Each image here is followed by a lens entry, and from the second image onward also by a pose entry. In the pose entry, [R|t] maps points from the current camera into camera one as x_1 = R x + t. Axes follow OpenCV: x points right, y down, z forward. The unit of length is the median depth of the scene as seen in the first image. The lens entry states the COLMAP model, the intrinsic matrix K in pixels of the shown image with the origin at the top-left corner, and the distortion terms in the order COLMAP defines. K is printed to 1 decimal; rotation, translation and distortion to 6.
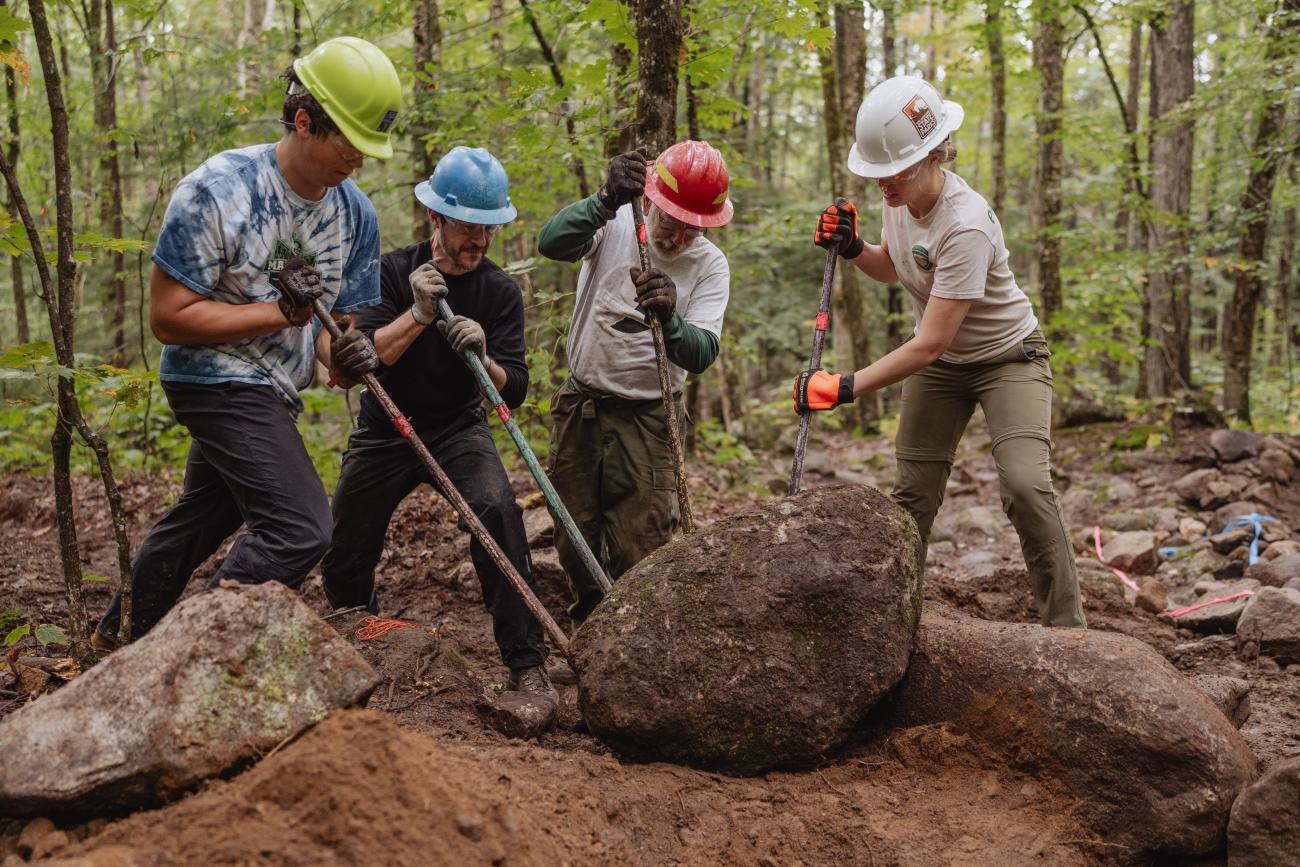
lens RADIAL K [[3453.5, 0, 650.0], [0, 3453.5, 433.5], [0, 0, 1]] dist [0.061213, 0.209954]
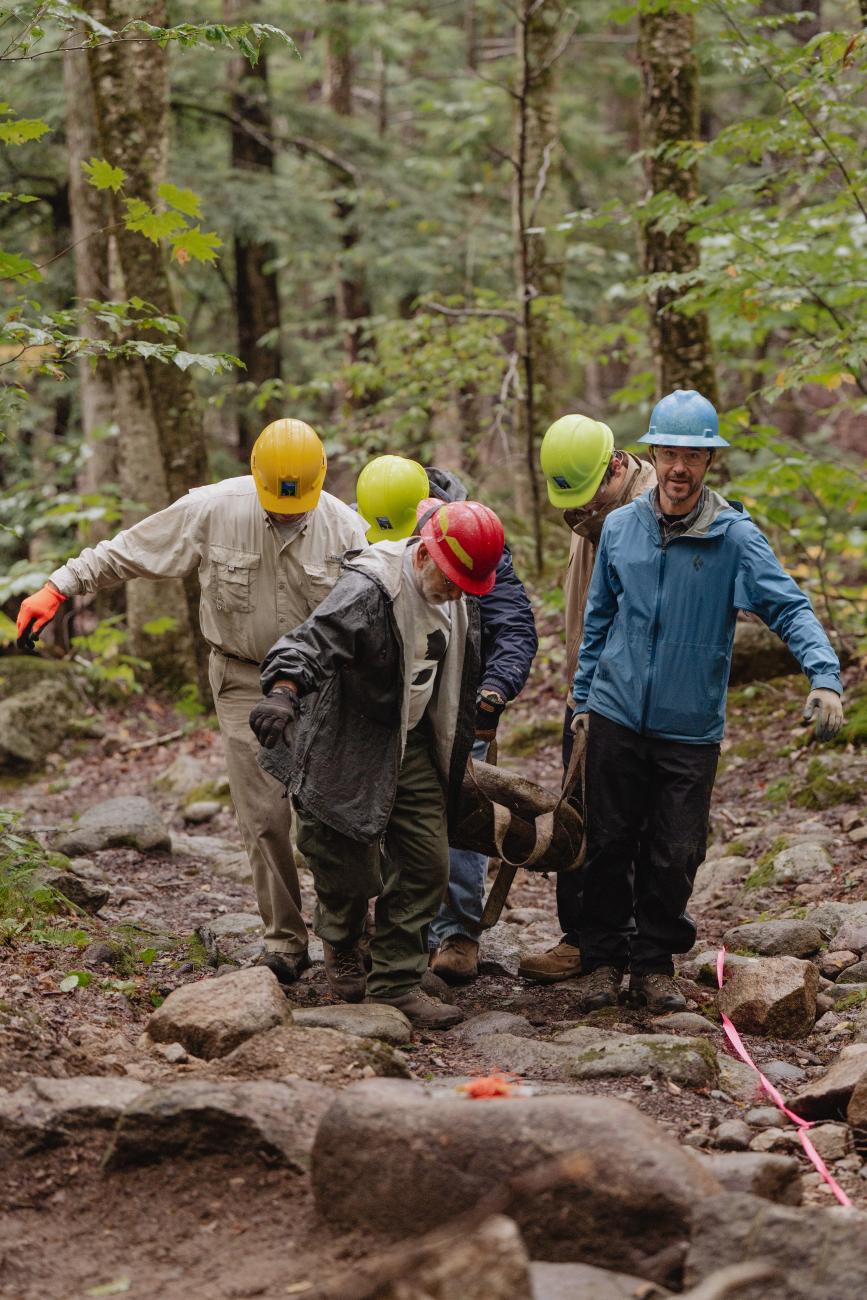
lens RADIAL K [[3453.5, 0, 433.5], [0, 3453.5, 702.4], [0, 0, 1]] dist [0.061213, 0.209954]
pose [[0.994417, -0.048081, 0.093935, 0.037861], [0.053678, 0.996872, -0.058002, 0.016807], [-0.090852, 0.062721, 0.993887, 0.459477]]
